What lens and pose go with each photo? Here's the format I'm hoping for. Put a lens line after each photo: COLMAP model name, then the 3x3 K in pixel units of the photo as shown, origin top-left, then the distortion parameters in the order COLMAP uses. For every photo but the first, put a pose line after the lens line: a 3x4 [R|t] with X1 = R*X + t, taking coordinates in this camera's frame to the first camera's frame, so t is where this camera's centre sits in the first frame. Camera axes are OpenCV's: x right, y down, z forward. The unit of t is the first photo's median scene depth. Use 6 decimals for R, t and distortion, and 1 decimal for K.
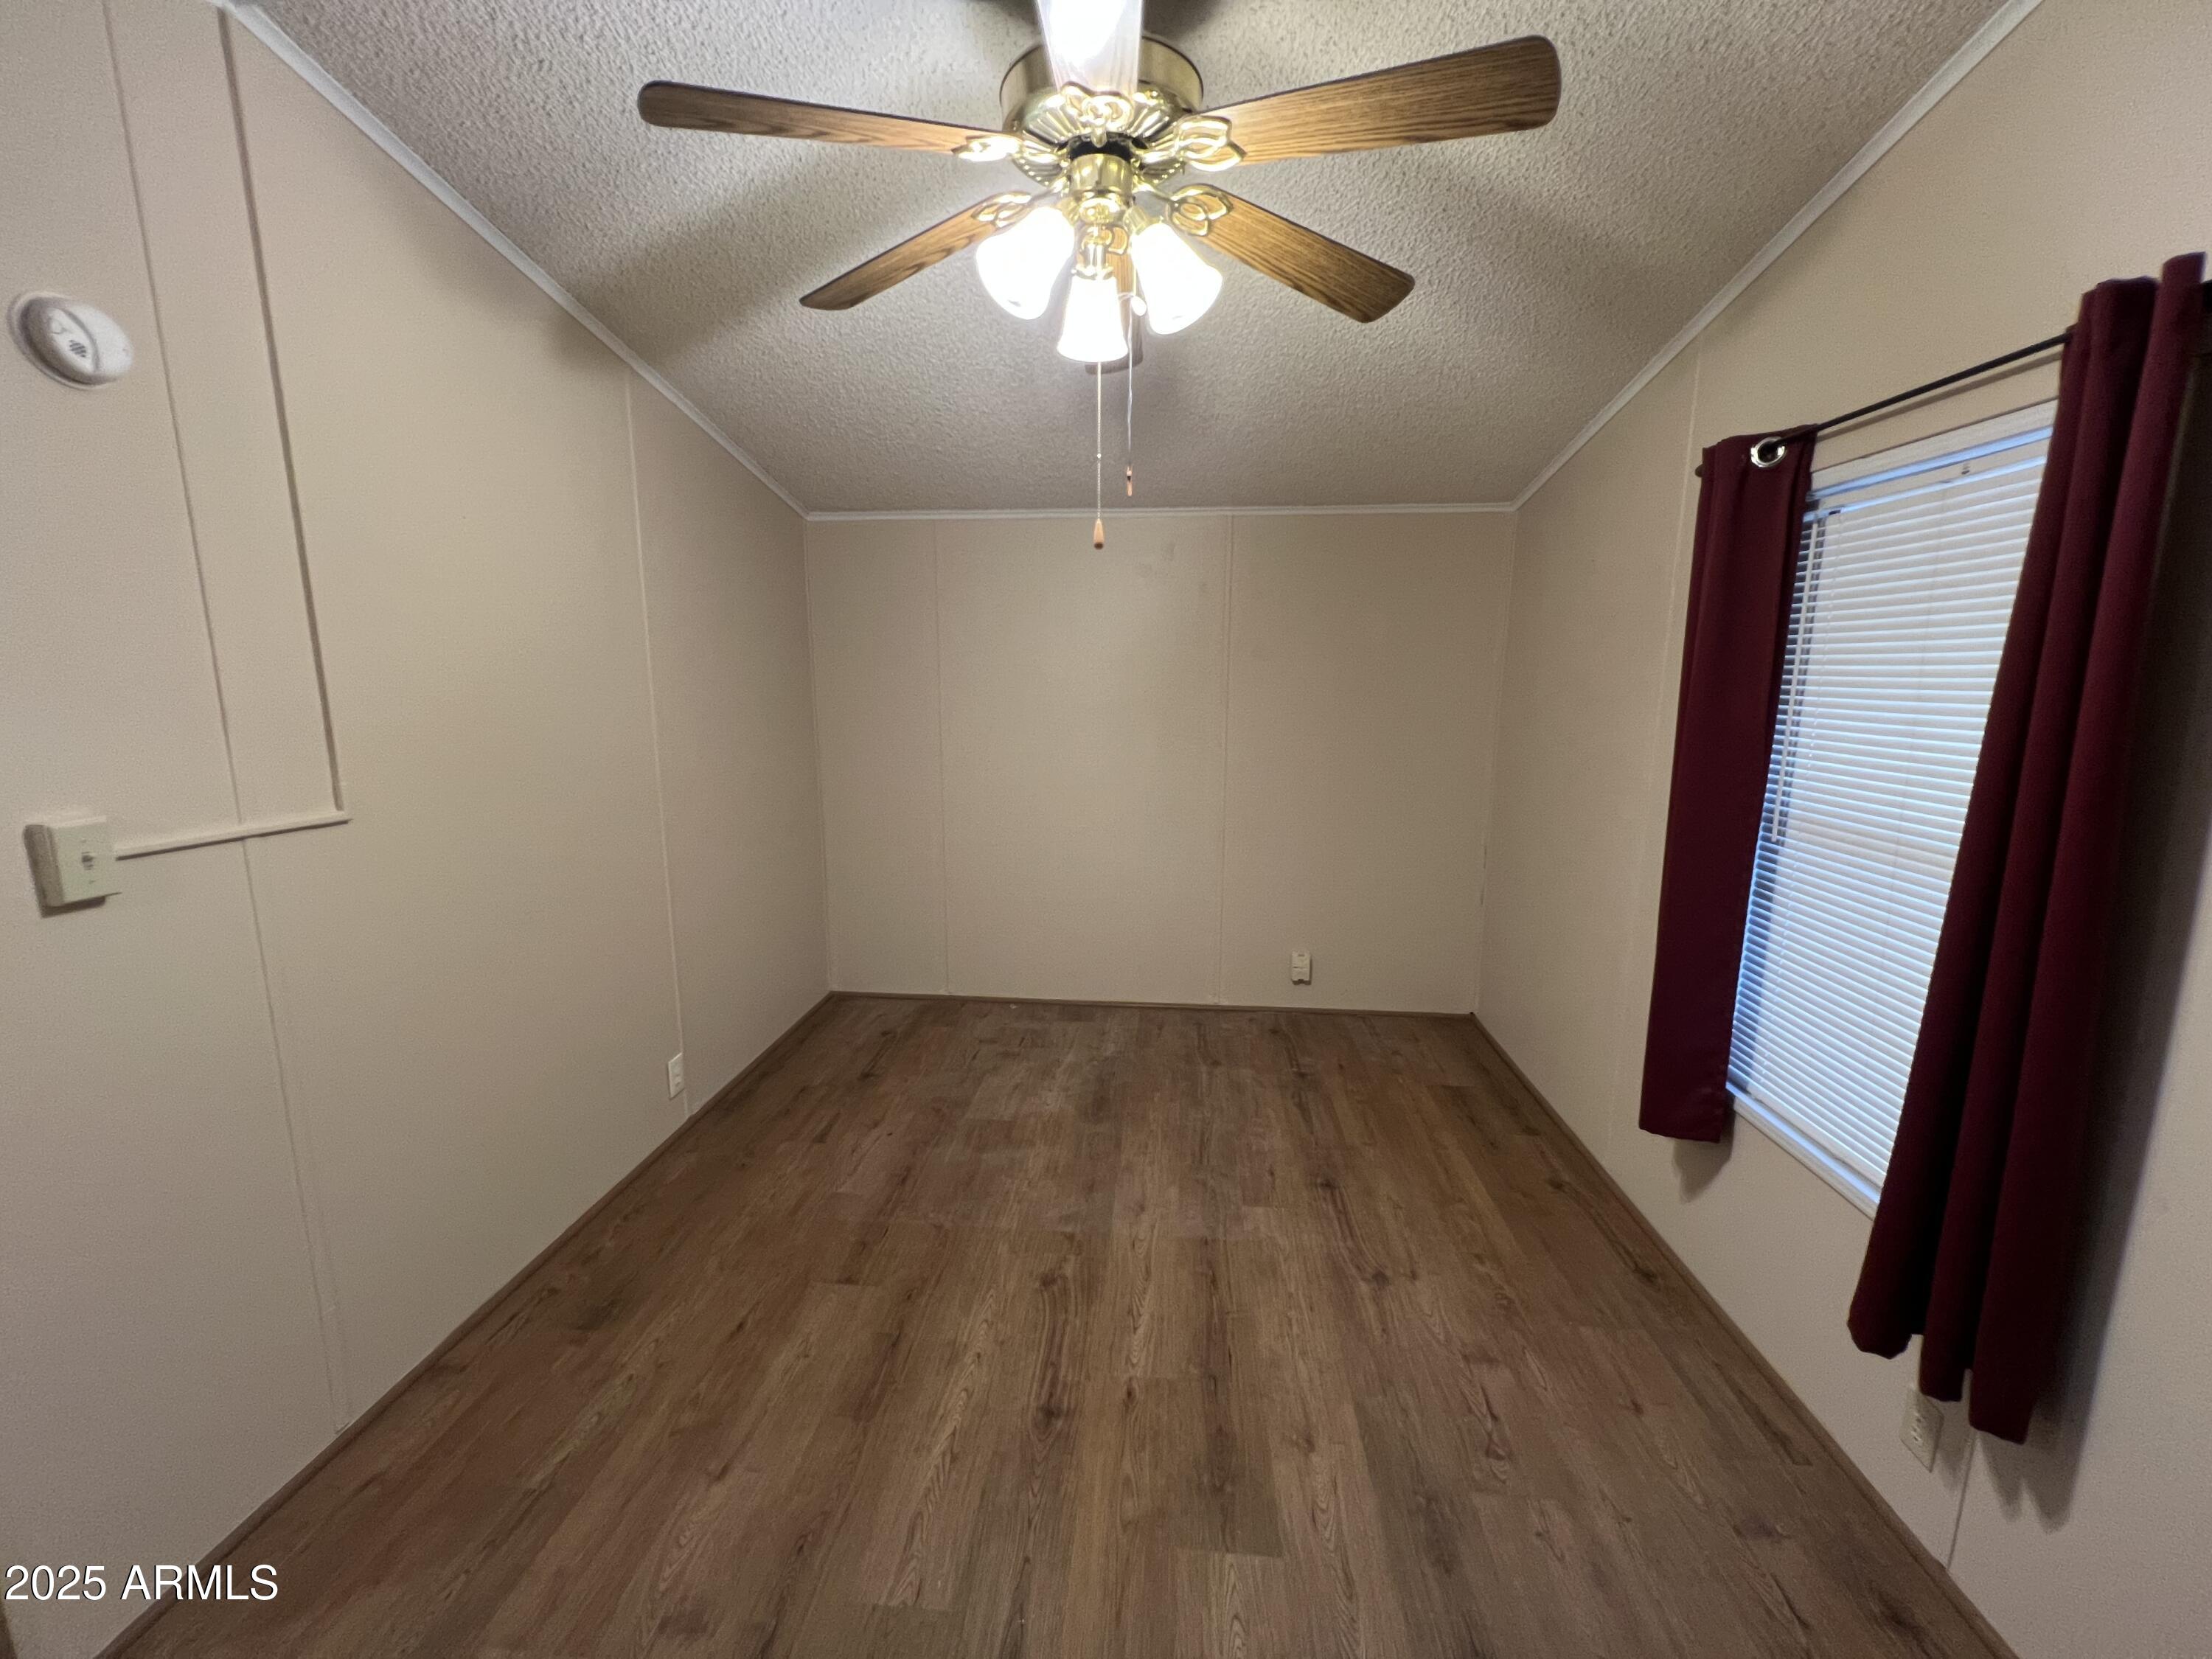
lens RADIAL K [[888.2, 0, 1103.4], [0, 888.2, 828.6], [0, 0, 1]] dist [-0.003422, 0.000600]
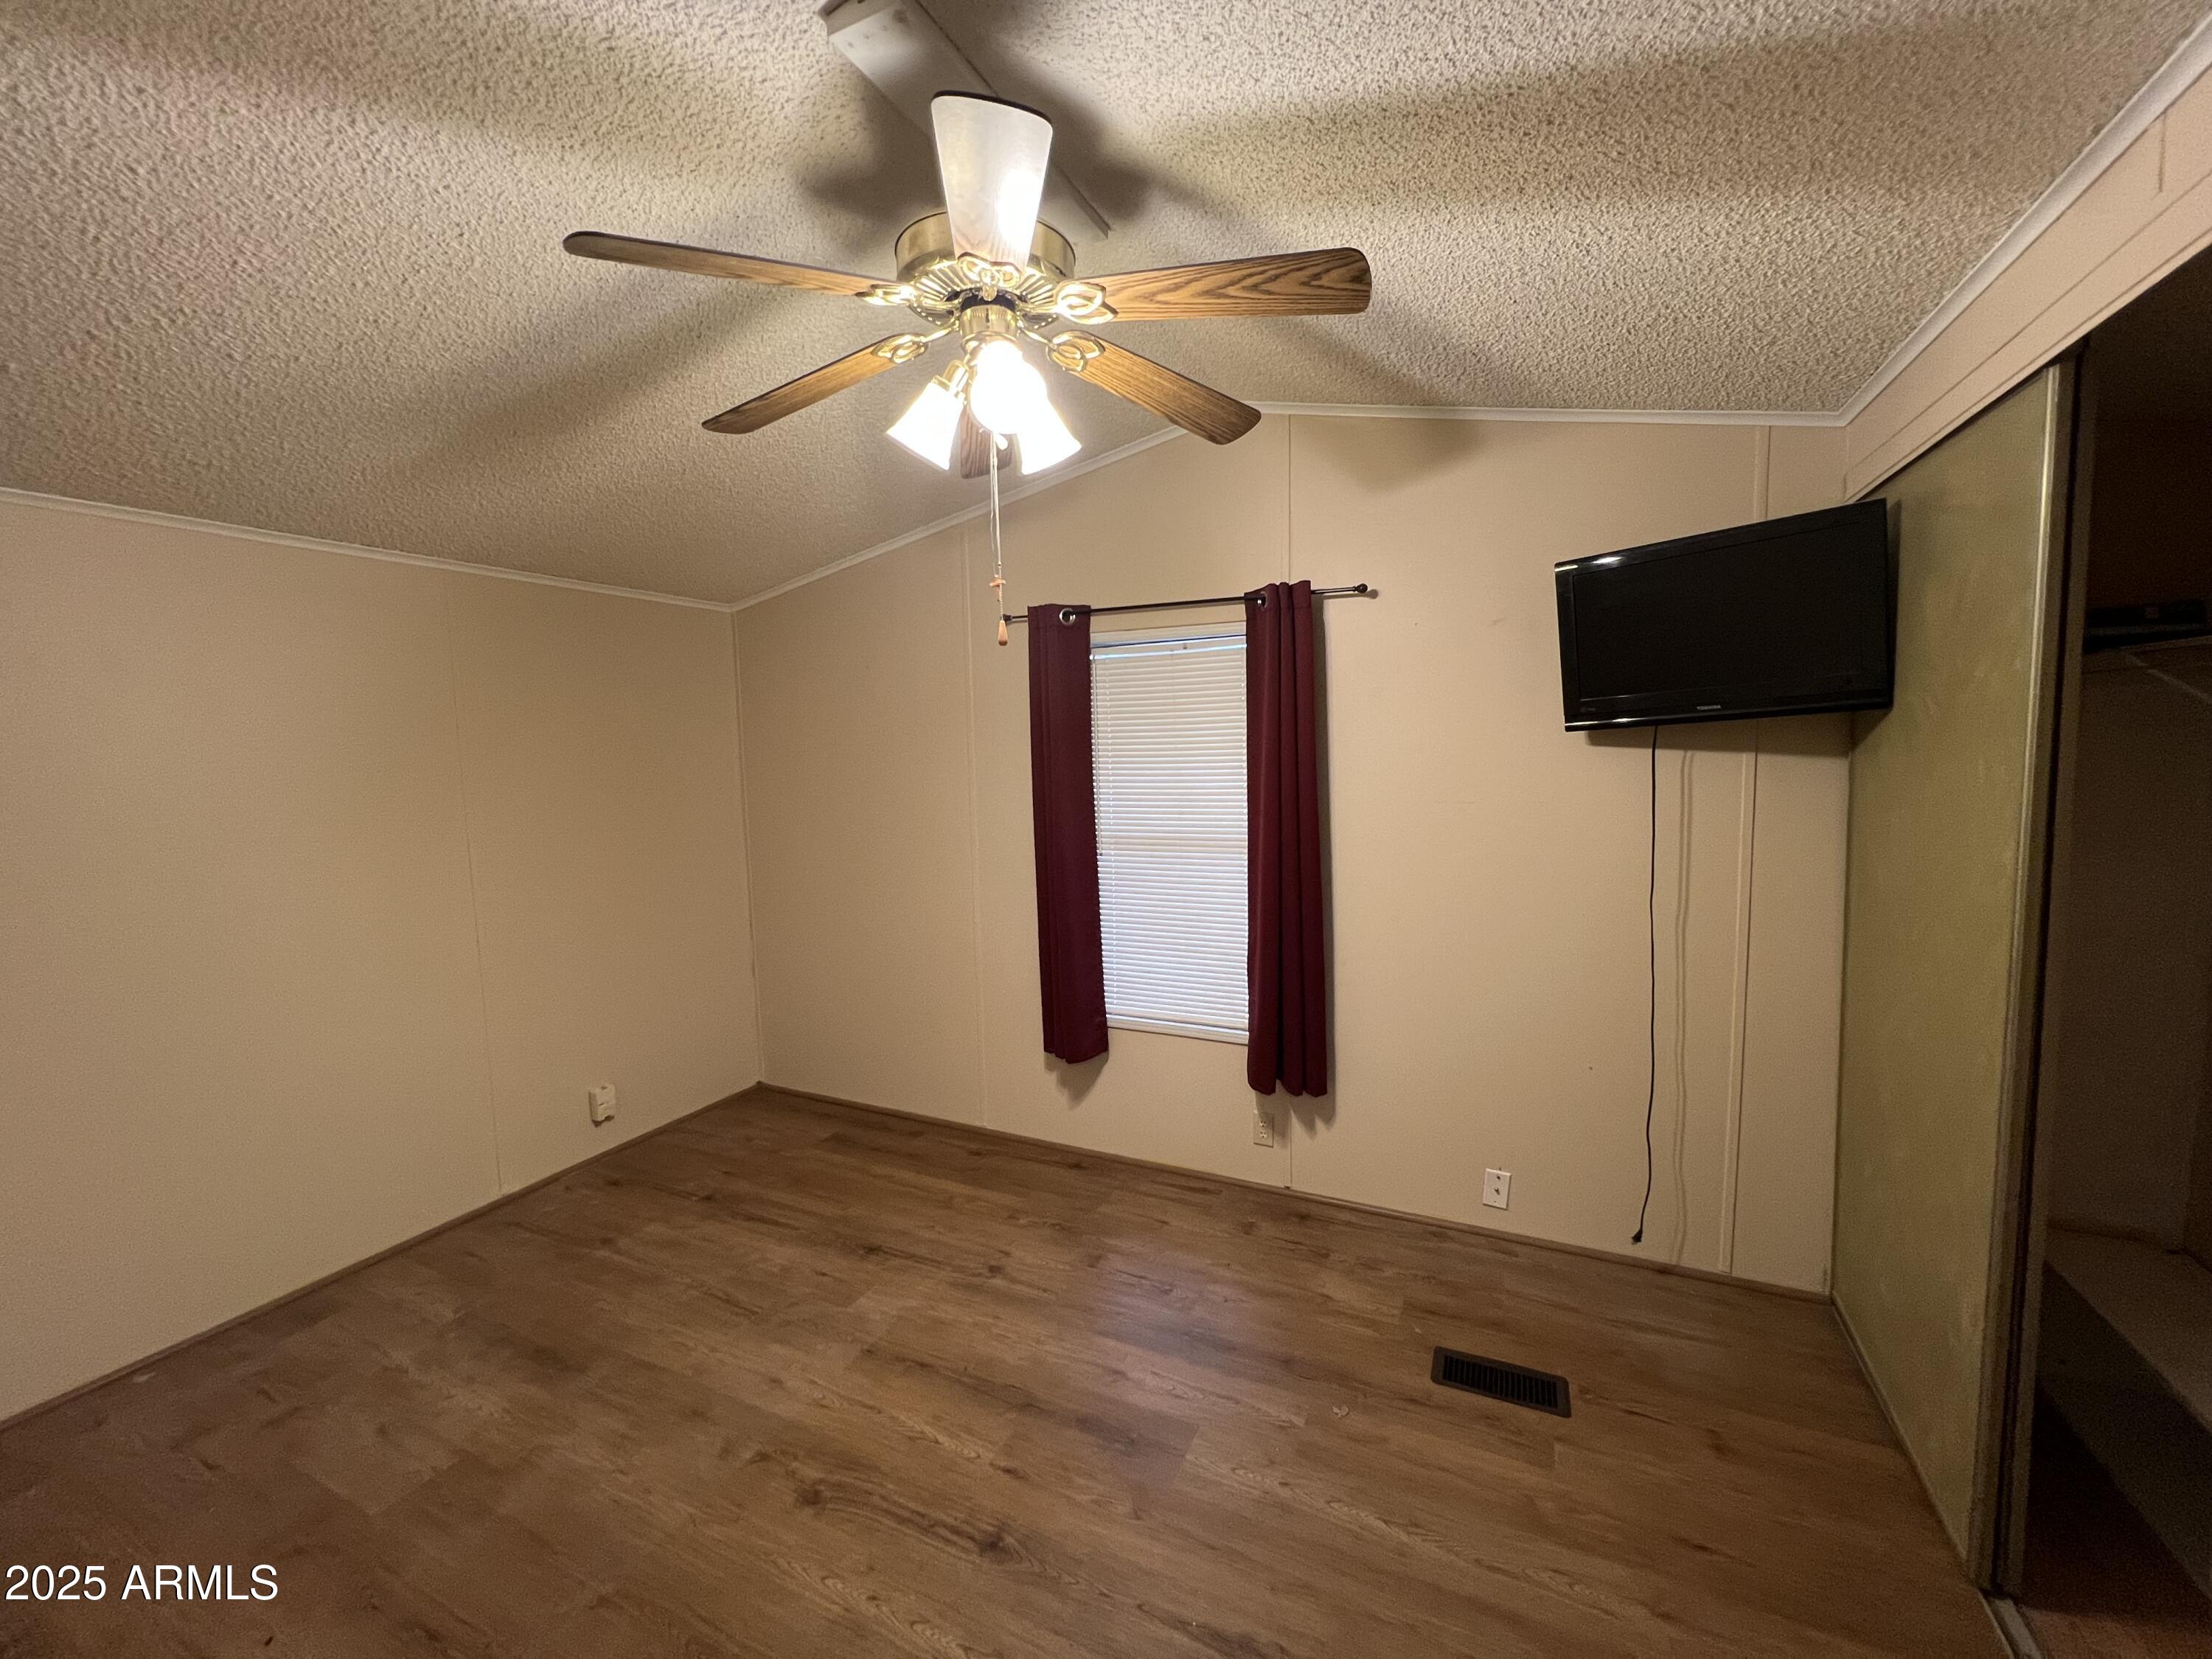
lens RADIAL K [[889.4, 0, 1107.5], [0, 889.4, 823.7], [0, 0, 1]] dist [-0.001385, 0.000013]
pose [[0.347072, -0.092325, 0.933283, -0.586968], [0.187202, 0.981936, 0.027520, -0.062214], [-0.918965, 0.165161, 0.358086, 0.308485]]
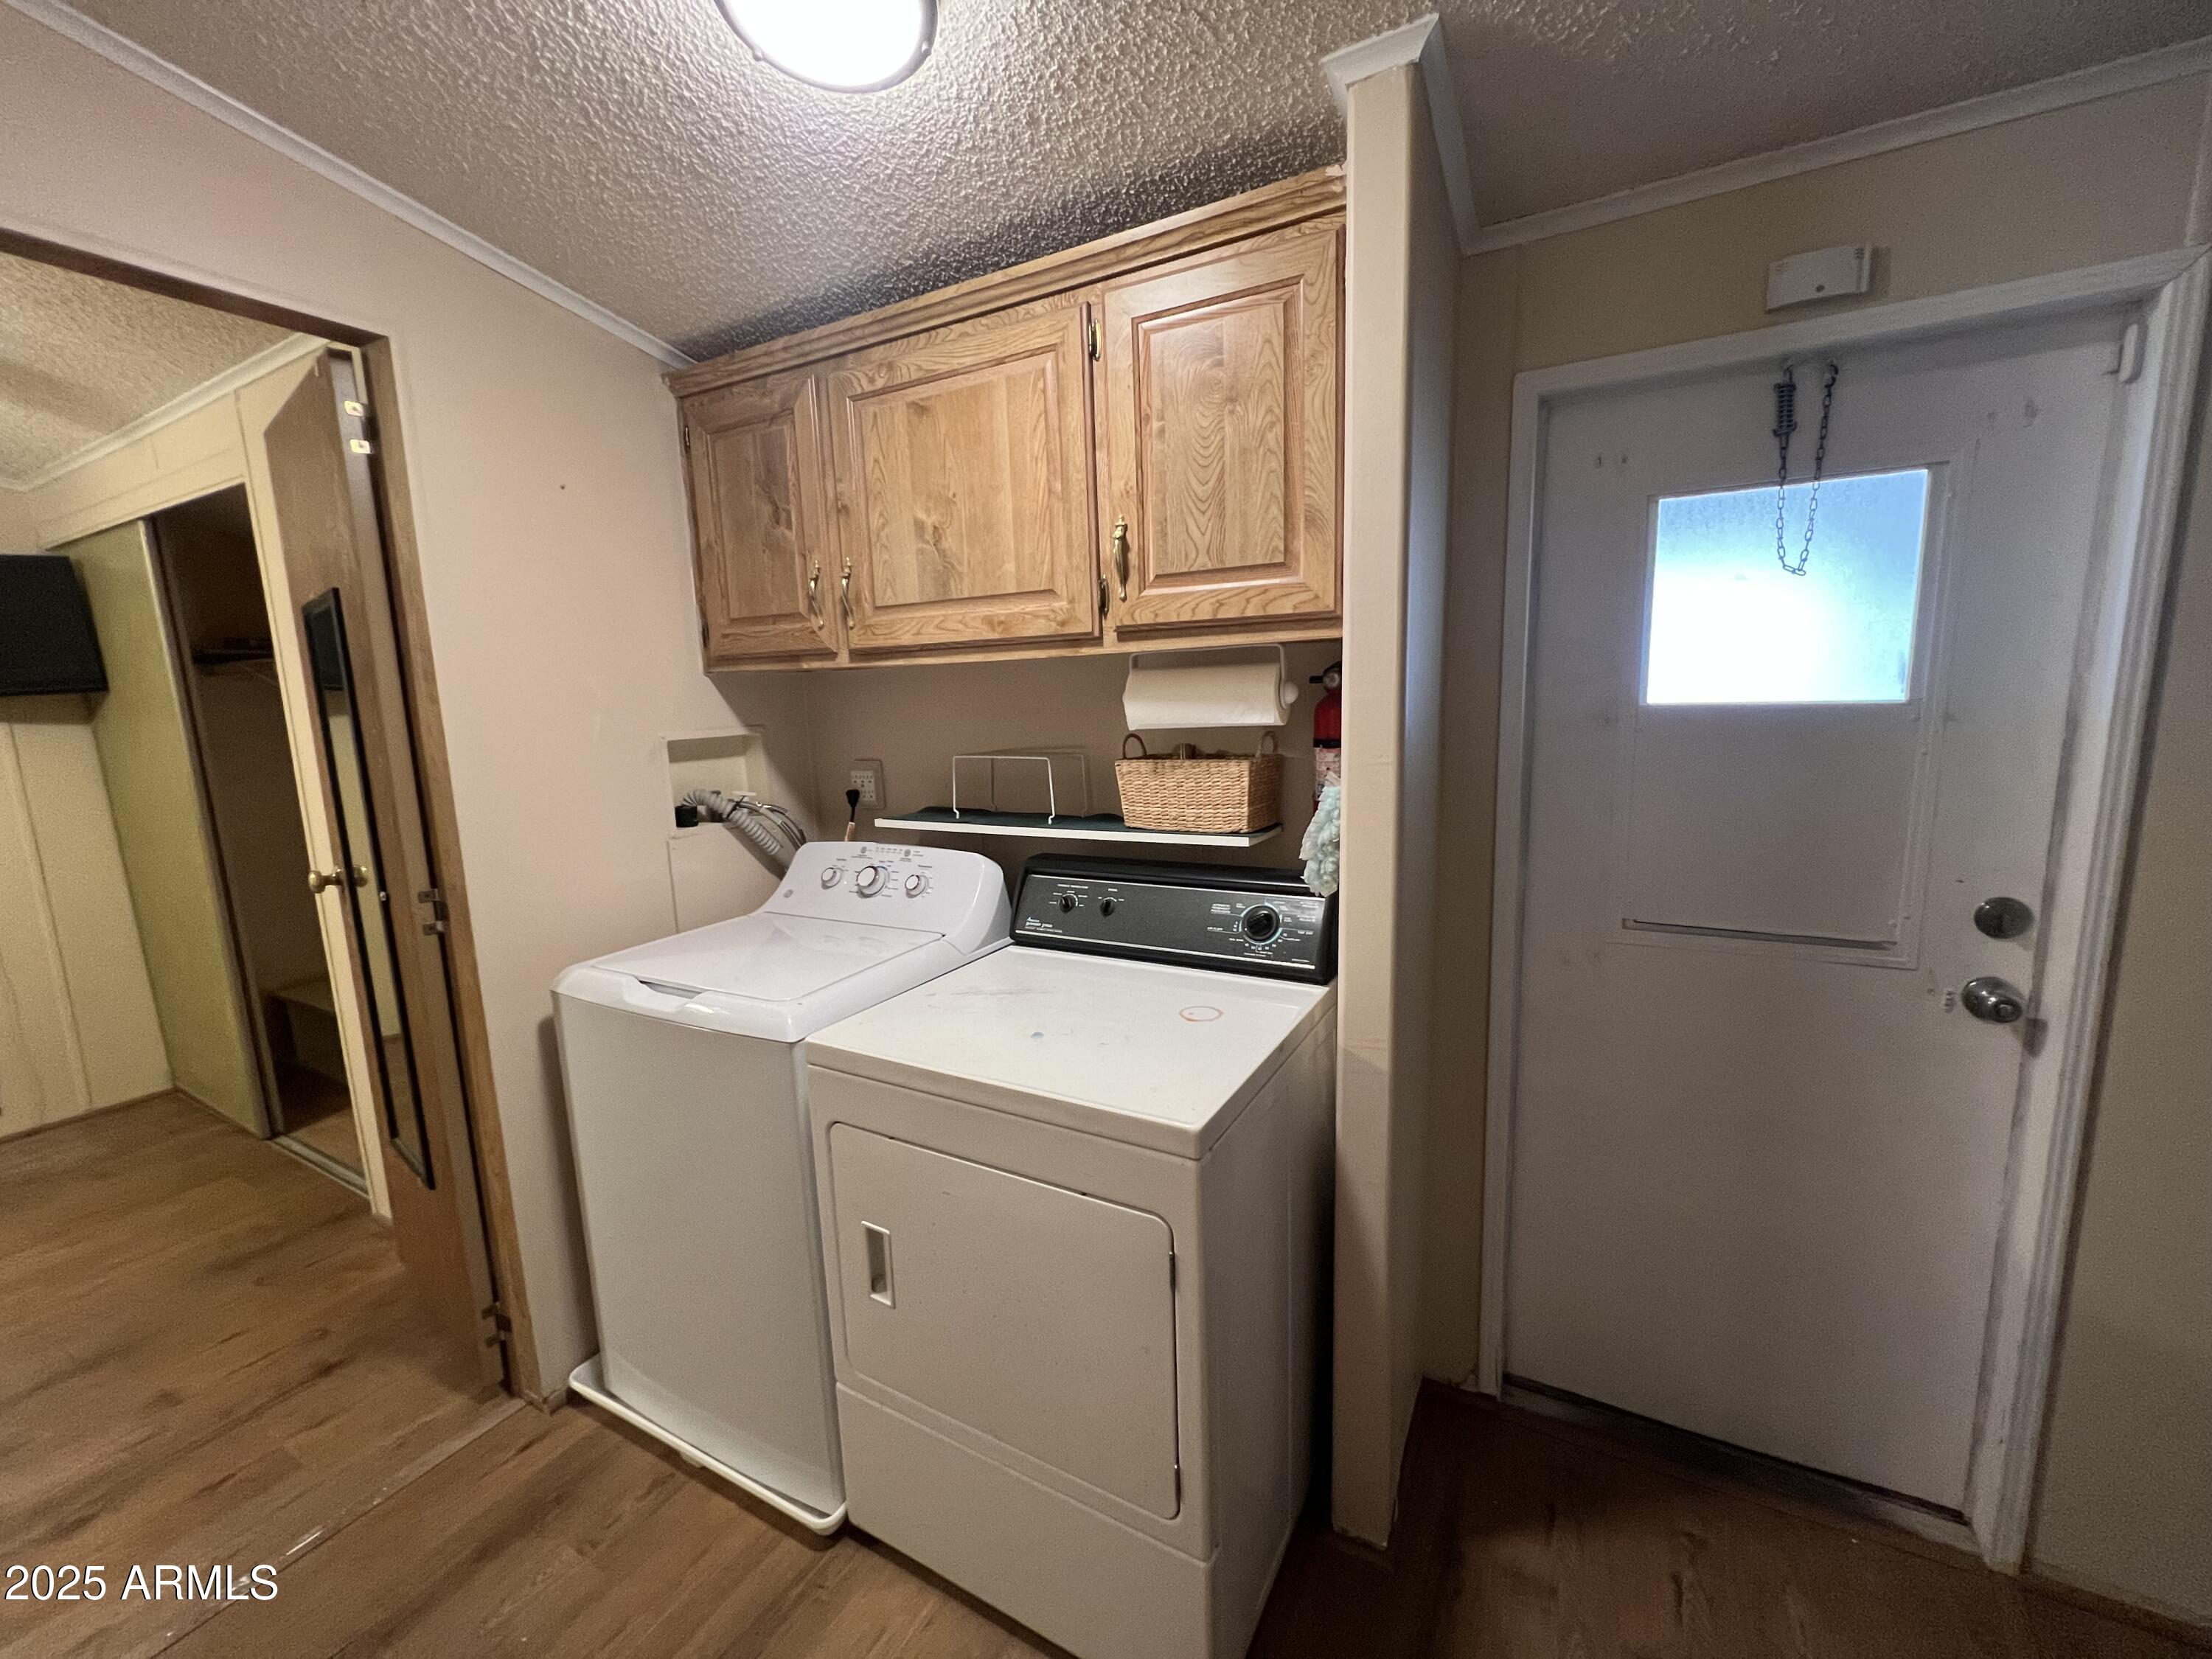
lens RADIAL K [[888.2, 0, 1104.7], [0, 888.2, 832.8], [0, 0, 1]] dist [-0.003422, 0.000600]
pose [[-0.914708, -0.049848, 0.401030, -1.363955], [0.090279, 0.942078, 0.323015, -0.097897], [-0.393903, 0.331669, -0.857226, 0.508431]]
